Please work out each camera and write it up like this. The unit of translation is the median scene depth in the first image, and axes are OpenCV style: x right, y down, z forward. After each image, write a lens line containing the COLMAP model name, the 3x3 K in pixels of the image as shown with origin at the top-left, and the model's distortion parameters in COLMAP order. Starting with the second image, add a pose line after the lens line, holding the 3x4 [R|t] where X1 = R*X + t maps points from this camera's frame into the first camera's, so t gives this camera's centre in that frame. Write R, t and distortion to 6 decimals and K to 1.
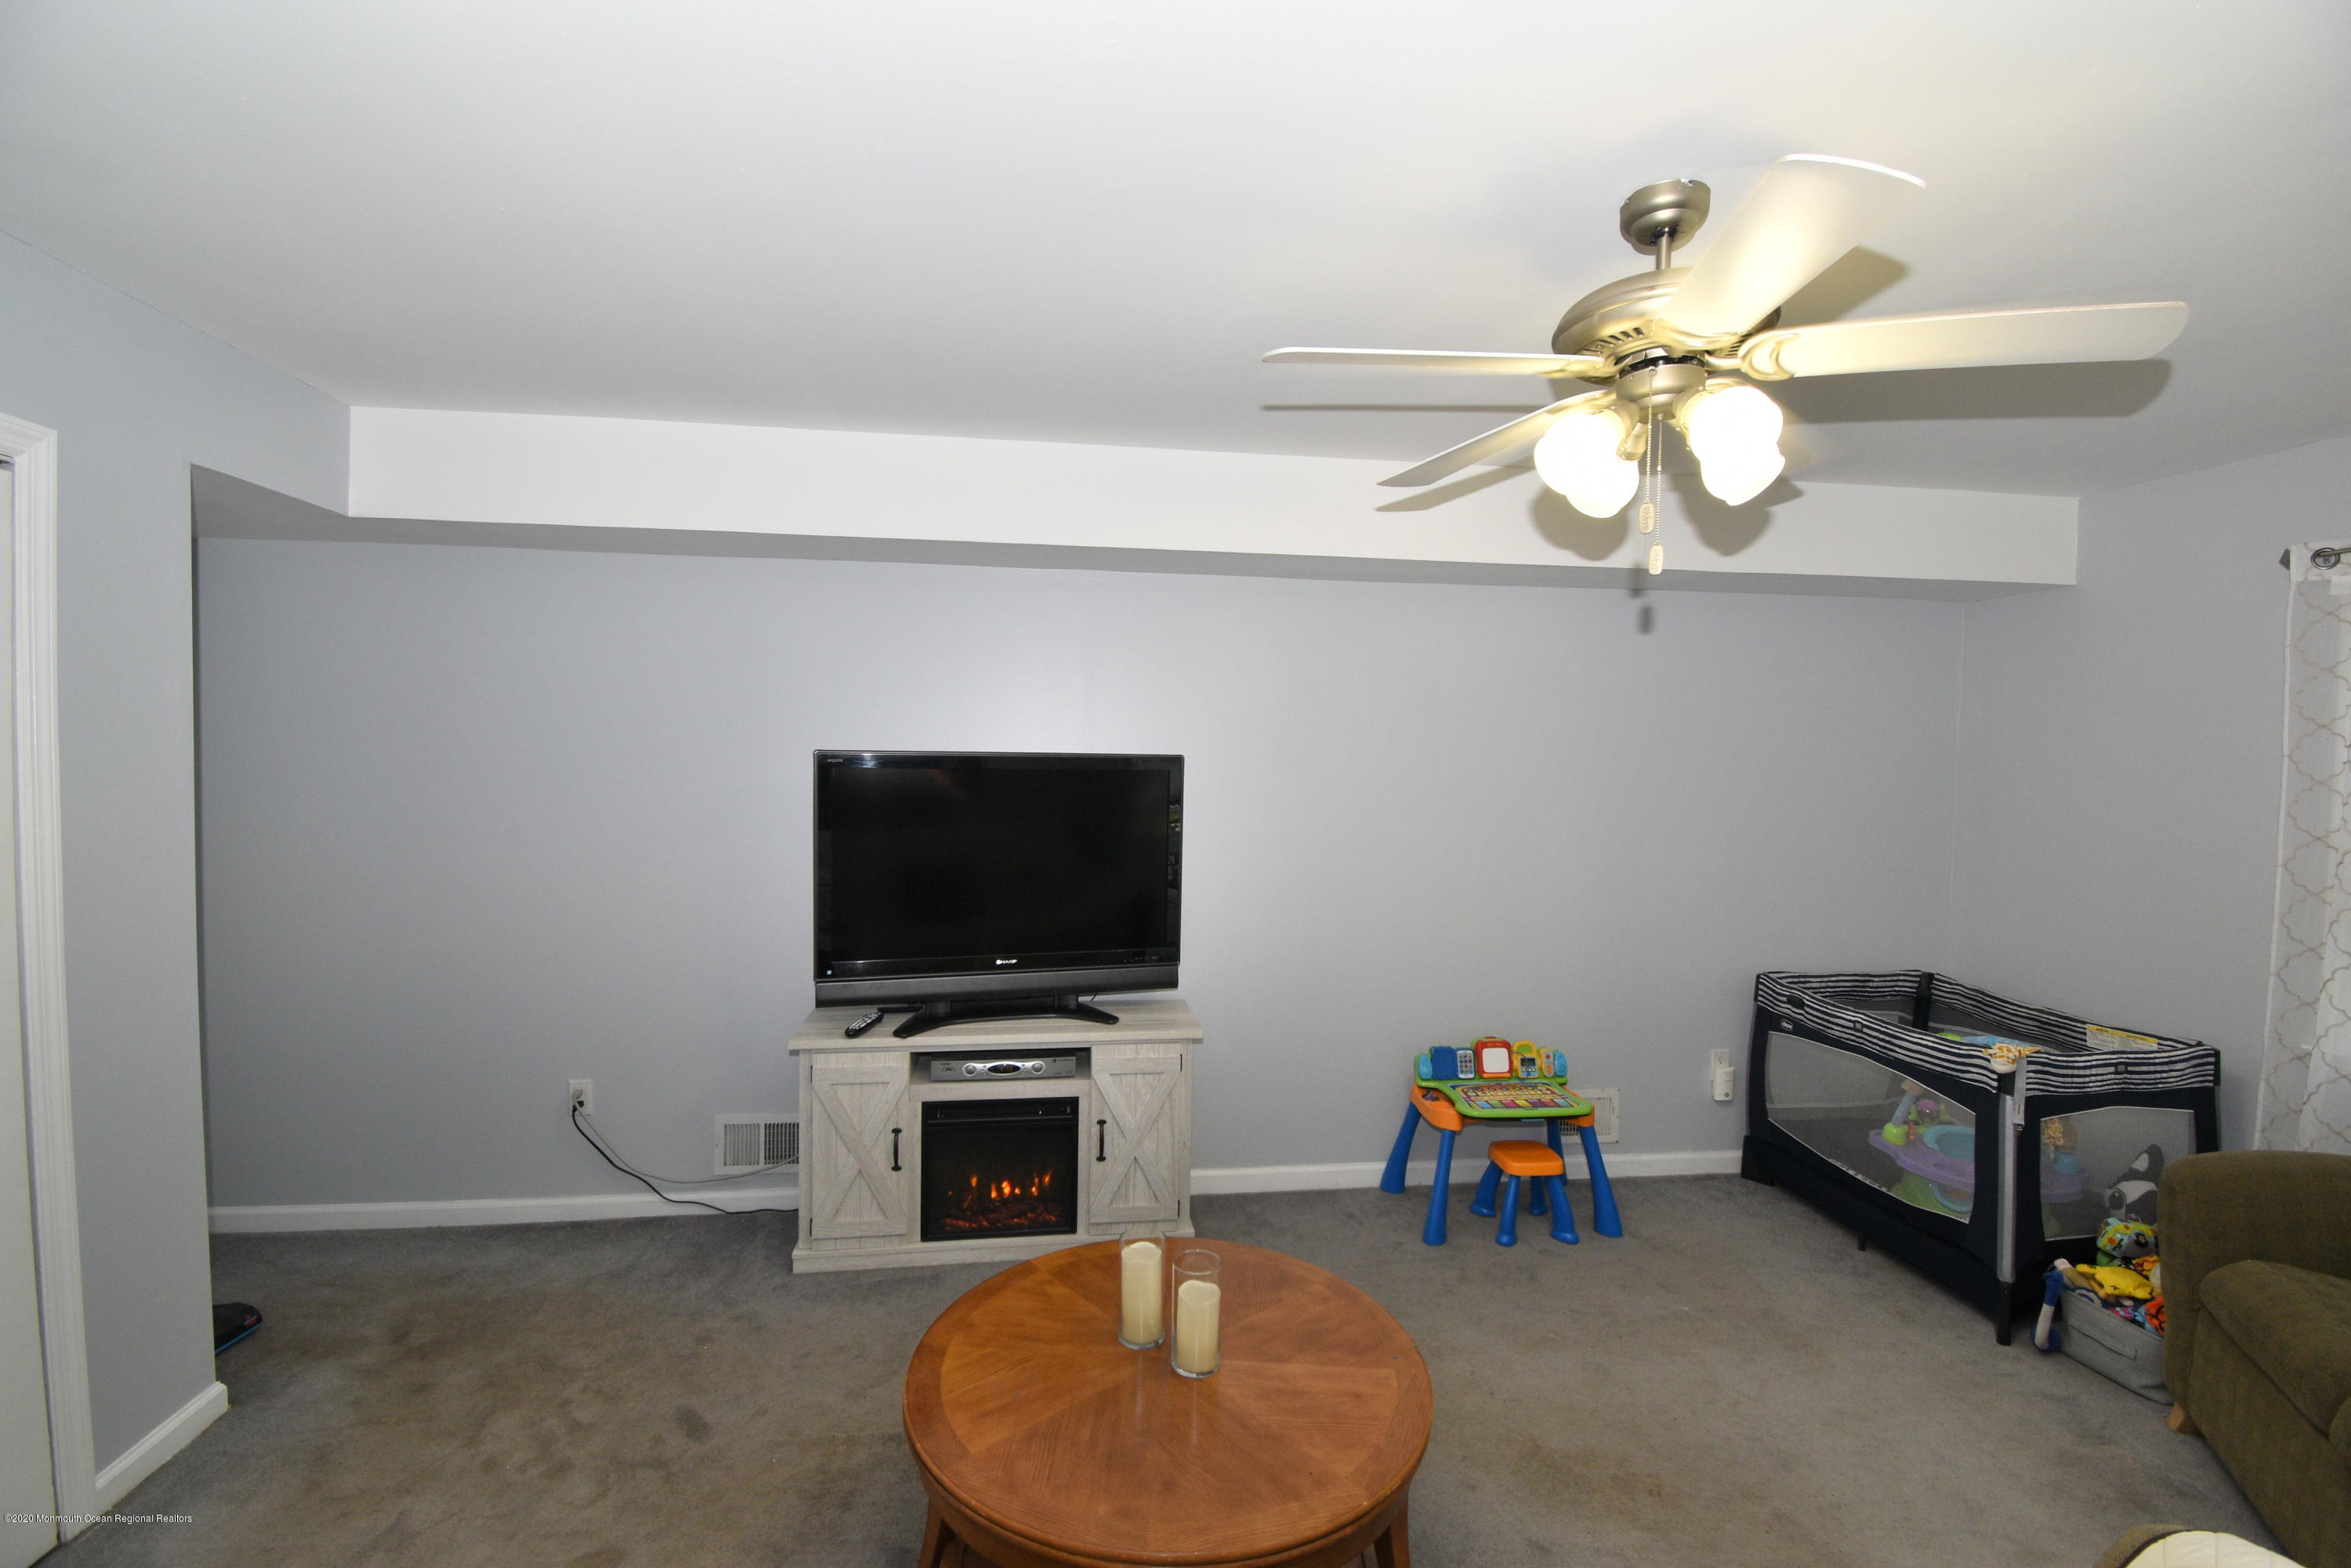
lens RADIAL K [[1041.7, 0, 1179.0], [0, 1041.7, 787.3], [0, 0, 1]] dist [-0.001654, -0.012310]
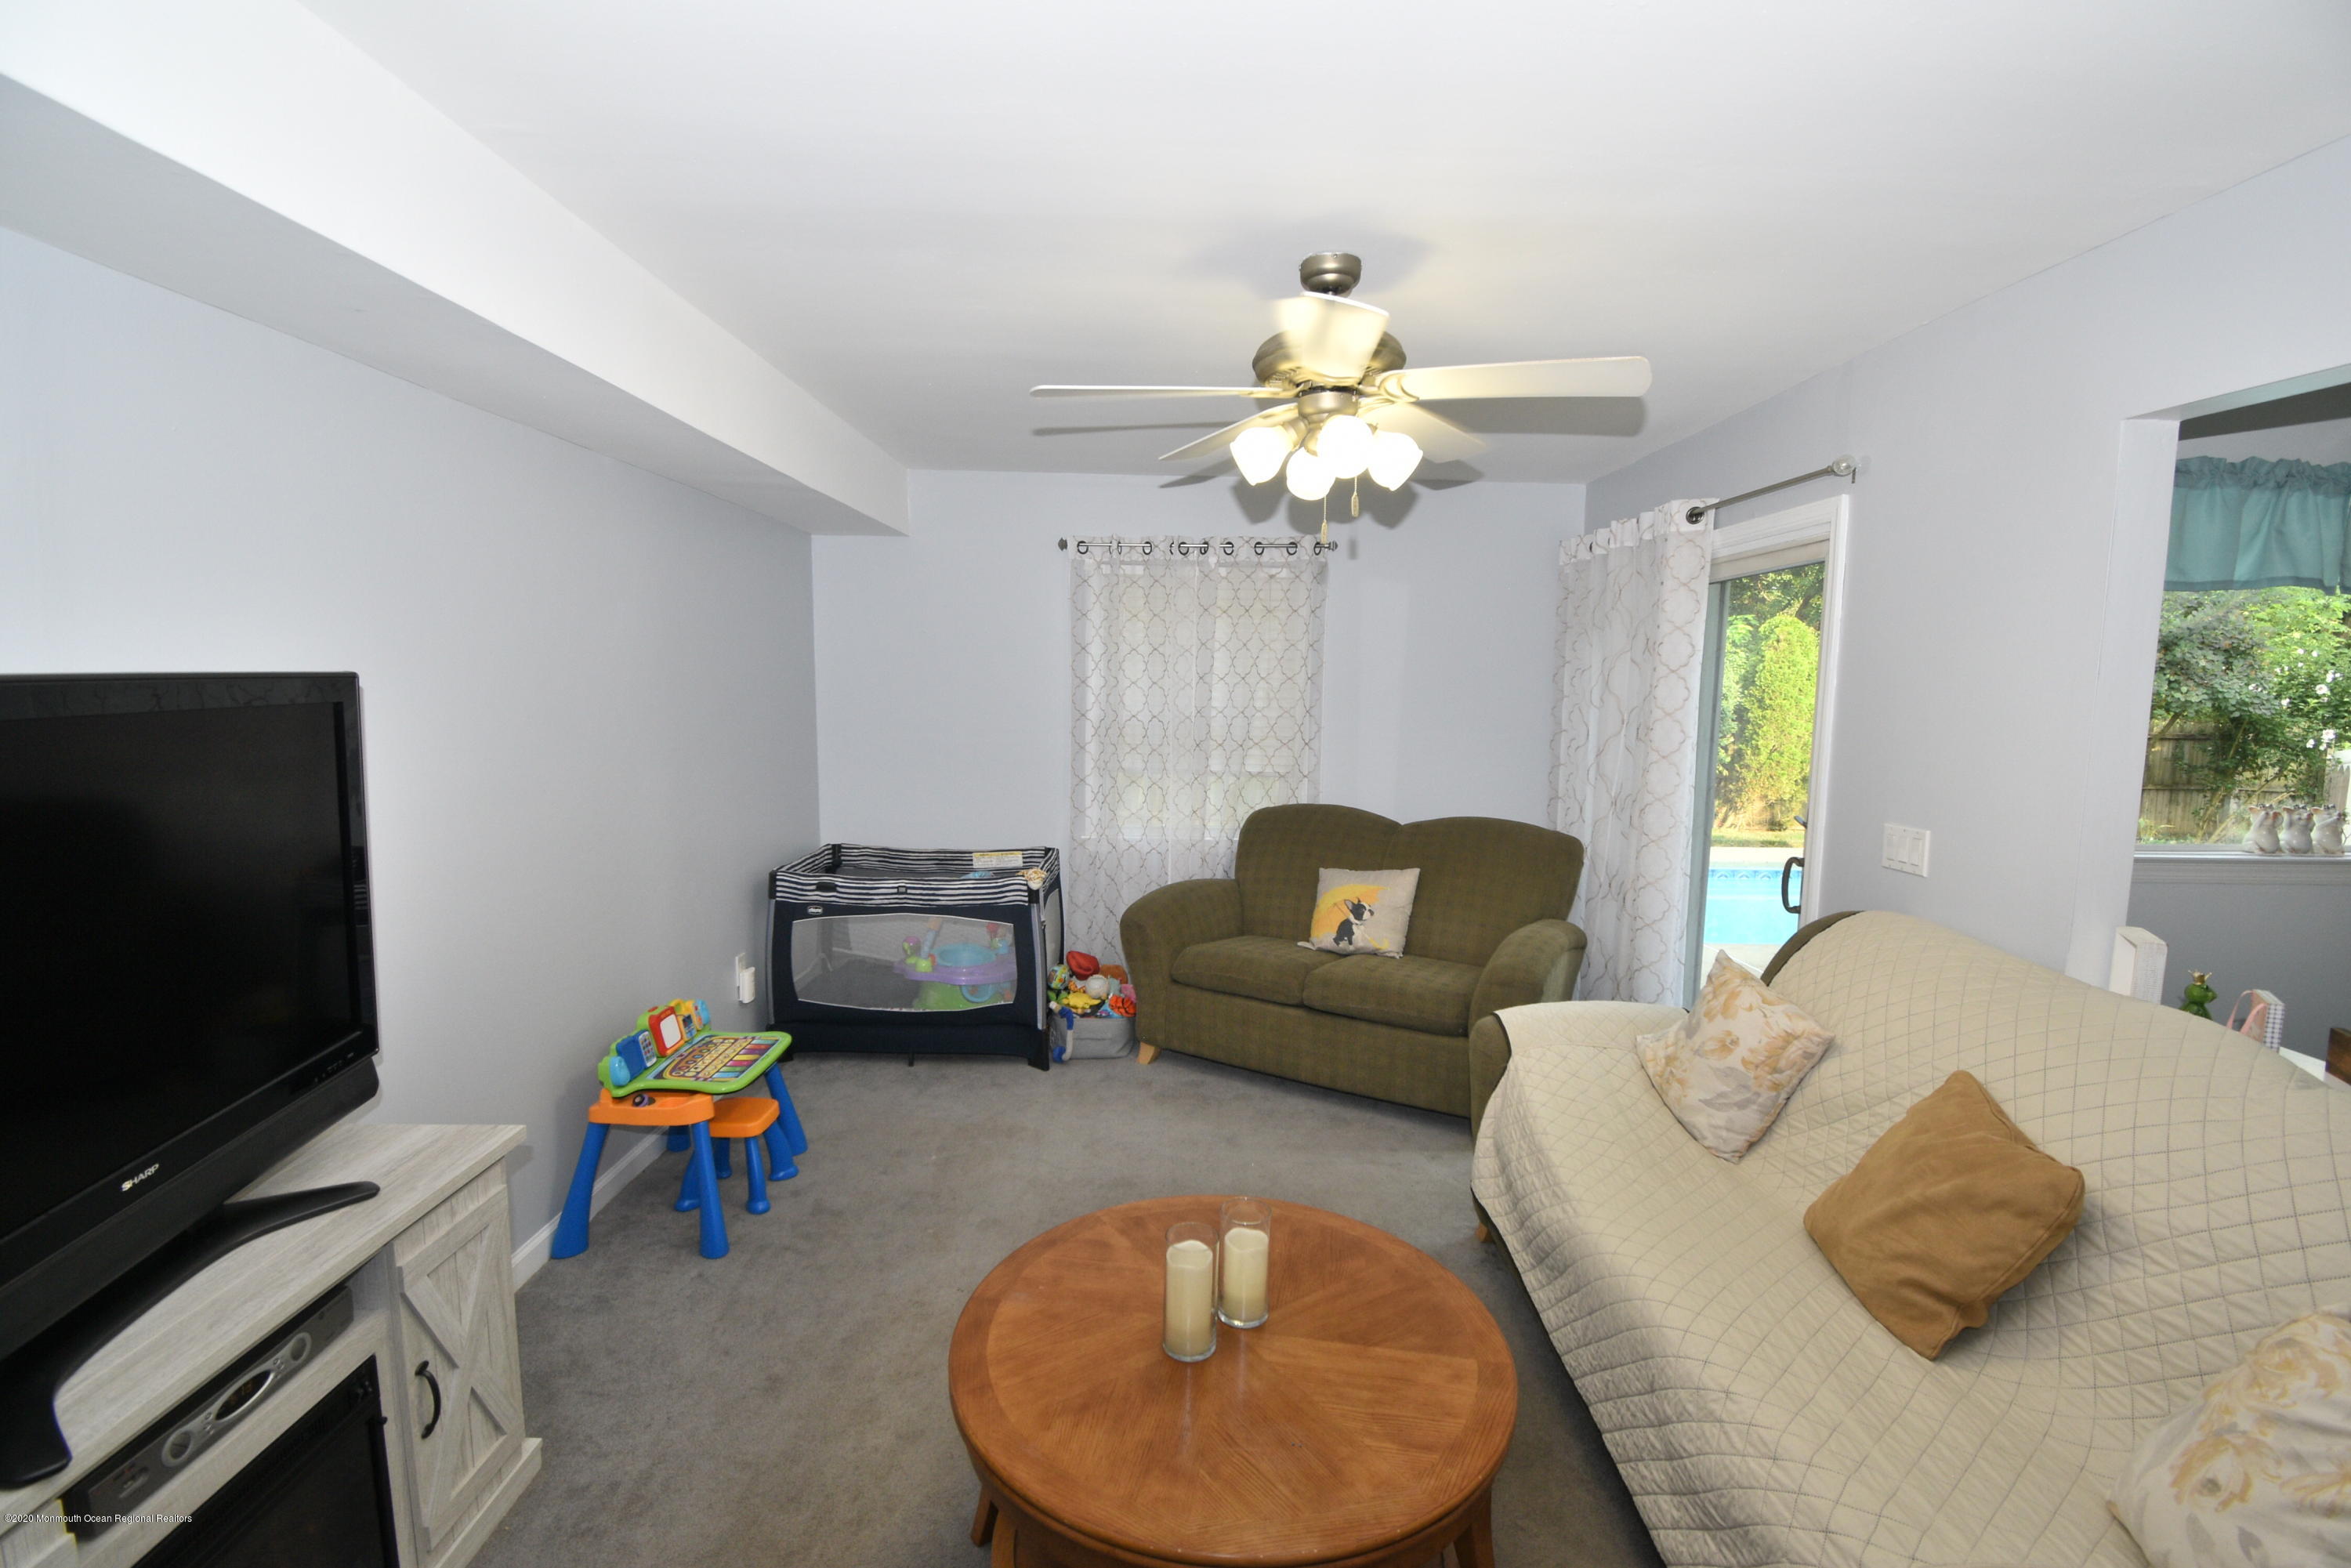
lens RADIAL K [[1041.7, 0, 1180.3], [0, 1041.7, 790.2], [0, 0, 1]] dist [-0.001654, -0.012310]
pose [[0.107978, -0.122411, 0.986588, -0.484583], [0.022806, 0.992434, 0.120641, -0.024954], [-0.993892, 0.009474, 0.109953, 0.523142]]
